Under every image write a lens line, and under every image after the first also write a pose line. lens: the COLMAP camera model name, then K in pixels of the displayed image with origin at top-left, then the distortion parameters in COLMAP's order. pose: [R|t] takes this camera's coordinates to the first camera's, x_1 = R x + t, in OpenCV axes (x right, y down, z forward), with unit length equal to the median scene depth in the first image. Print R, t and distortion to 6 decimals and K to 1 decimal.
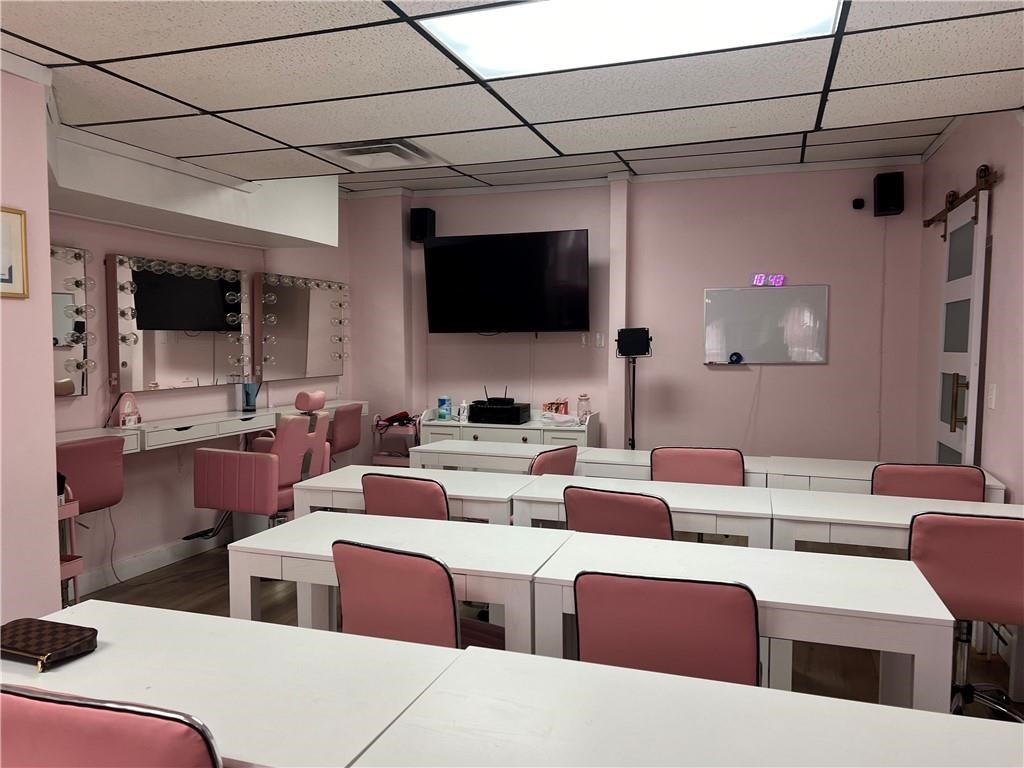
lens RADIAL K [[763.2, 0, 513.3], [0, 763.2, 379.4], [0, 0, 1]] dist [0.078268, -0.097292]
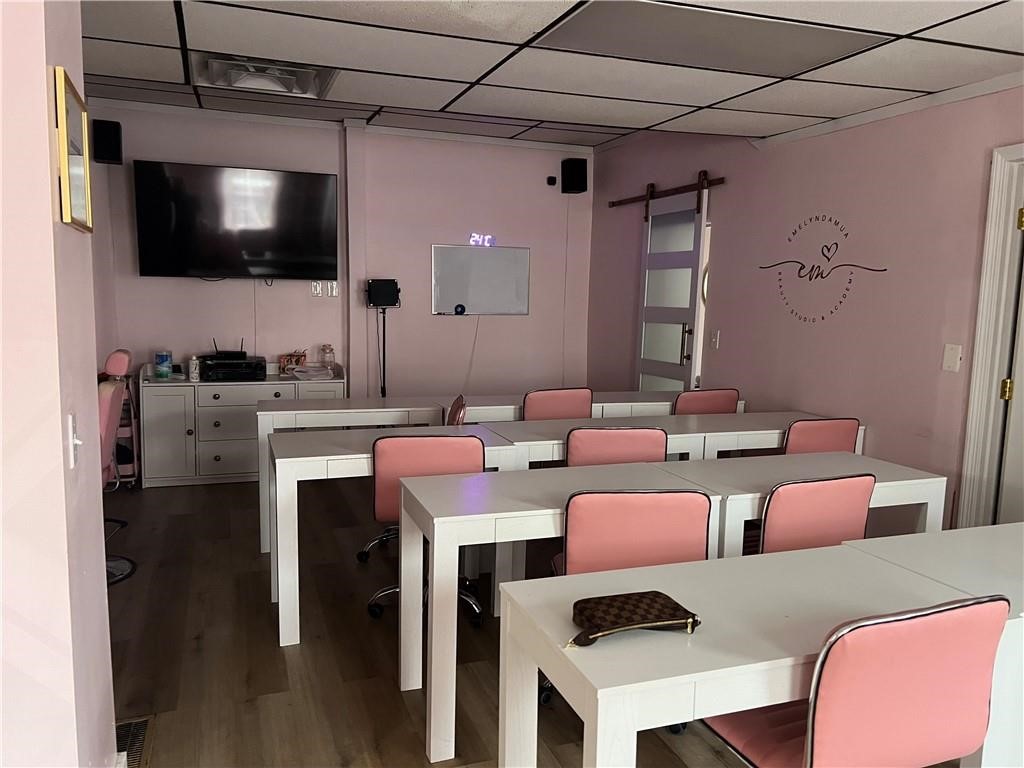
lens RADIAL K [[737.6, 0, 536.5], [0, 737.6, 396.0], [0, 0, 1]] dist [0.068742, -0.097799]
pose [[0.781788, -0.070211, 0.619579, -0.307381], [0.010311, 0.994960, 0.099740, -0.008204], [-0.623459, -0.071587, 0.778572, 0.087725]]
